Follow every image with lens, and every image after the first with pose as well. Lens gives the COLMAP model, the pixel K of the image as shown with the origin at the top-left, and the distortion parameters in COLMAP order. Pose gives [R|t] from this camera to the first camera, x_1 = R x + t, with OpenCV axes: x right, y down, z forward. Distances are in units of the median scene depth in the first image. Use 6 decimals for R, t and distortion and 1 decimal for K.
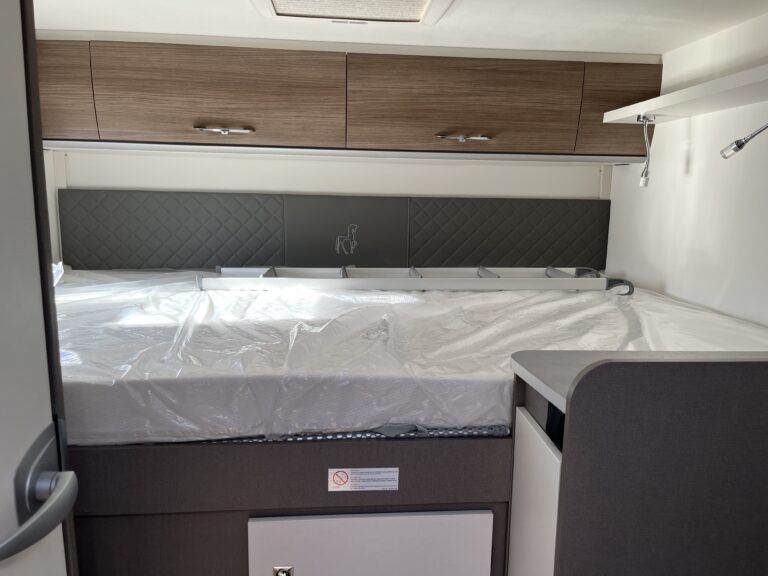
lens RADIAL K [[570.3, 0, 384.0], [0, 570.3, 288.0], [0, 0, 1]] dist [0.089142, 0.000803]
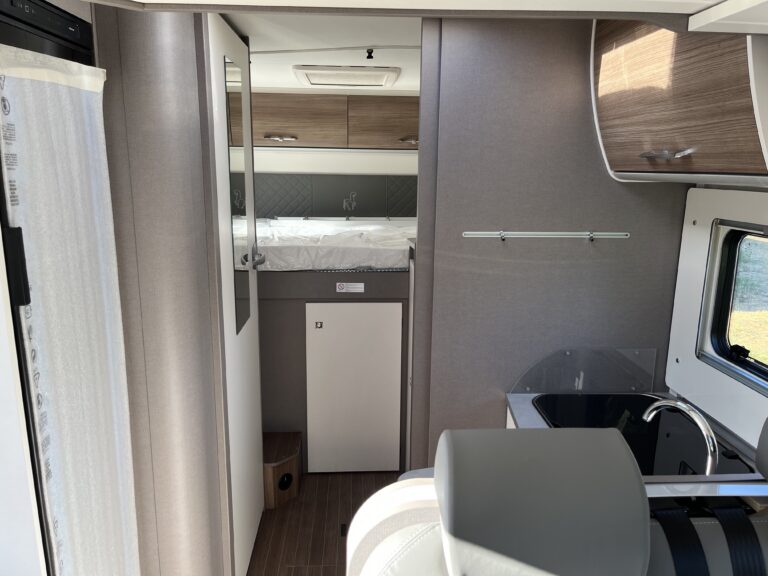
lens RADIAL K [[570.3, 0, 384.0], [0, 570.3, 288.0], [0, 0, 1]] dist [0.089142, 0.000803]
pose [[0.999579, -0.000052, -0.029001, 0.100258], [0.001138, 0.999298, 0.037439, 0.127989], [0.028978, -0.037456, 0.998878, -0.815701]]
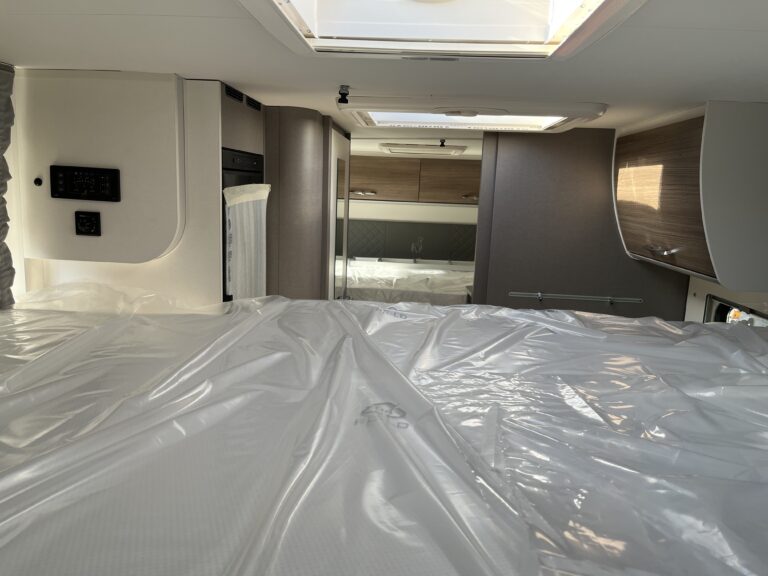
lens RADIAL K [[570.3, 0, 384.0], [0, 570.3, 288.0], [0, 0, 1]] dist [0.089142, 0.000803]
pose [[0.990438, 0.044217, -0.130684, 0.098627], [-0.044110, 0.999020, 0.003711, 0.070426], [0.130720, 0.002089, 0.991417, -1.116398]]
